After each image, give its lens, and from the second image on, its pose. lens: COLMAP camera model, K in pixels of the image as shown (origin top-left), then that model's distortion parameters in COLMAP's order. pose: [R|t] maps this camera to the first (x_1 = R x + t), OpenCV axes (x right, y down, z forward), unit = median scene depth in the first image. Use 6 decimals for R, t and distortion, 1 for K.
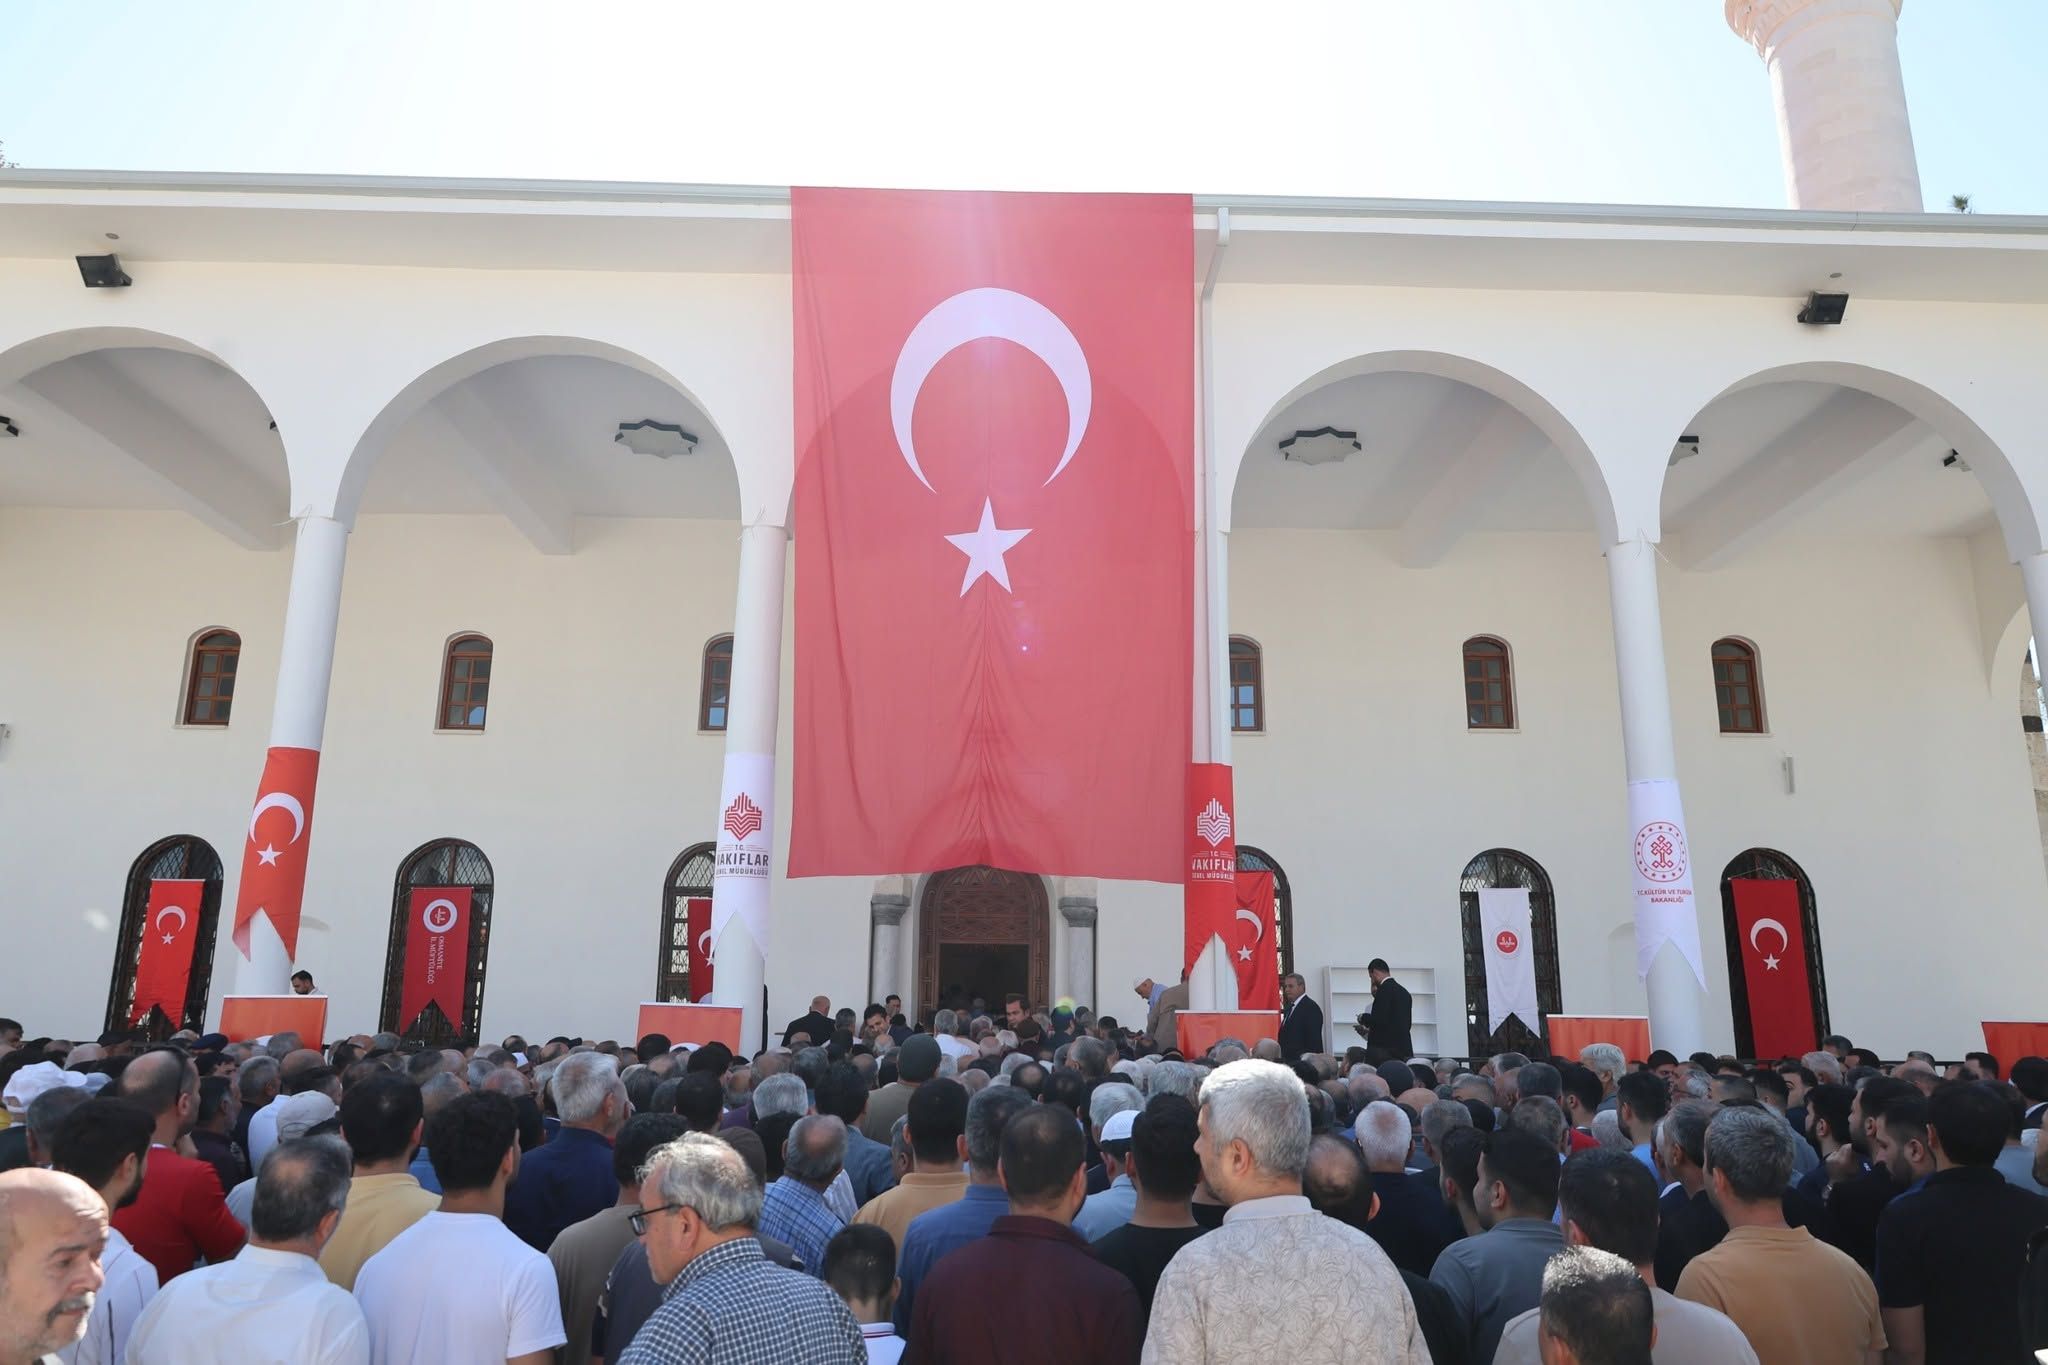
lens RADIAL K [[1460.2, 0, 1024.0], [0, 1460.2, 682.5], [0, 0, 1]] dist [-0.004980, 0.000085]
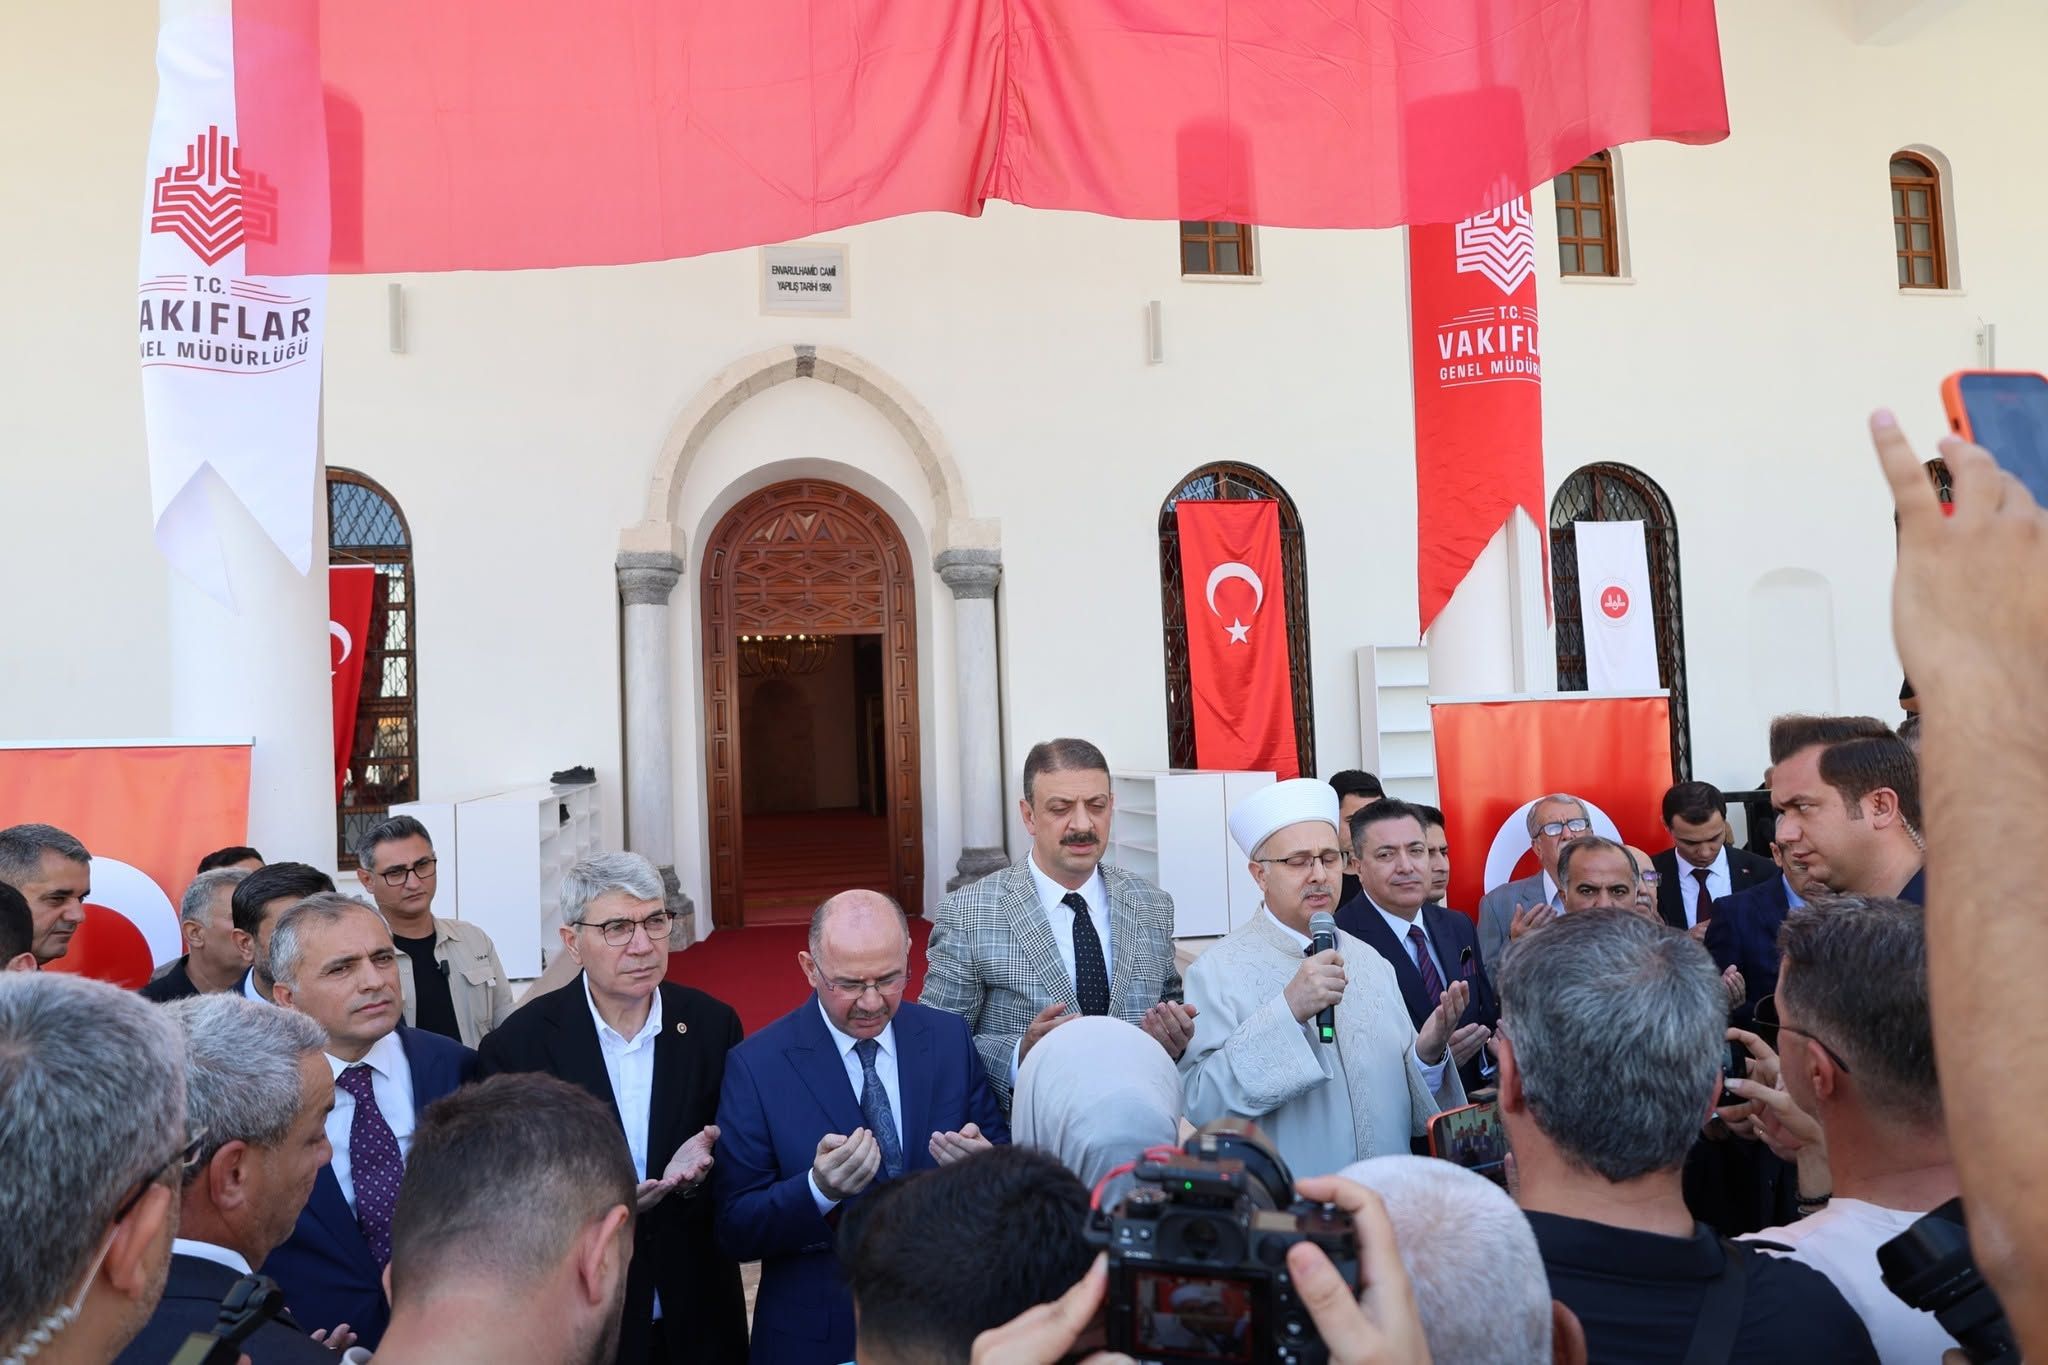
lens RADIAL K [[1460.2, 0, 1024.0], [0, 1460.2, 682.5], [0, 0, 1]] dist [-0.004980, 0.000085]
pose [[0.984605, -0.040072, 0.170139, -0.045514], [0.008995, 0.983693, 0.179632, 0.093206], [-0.174563, -0.175337, 0.968909, 0.403482]]
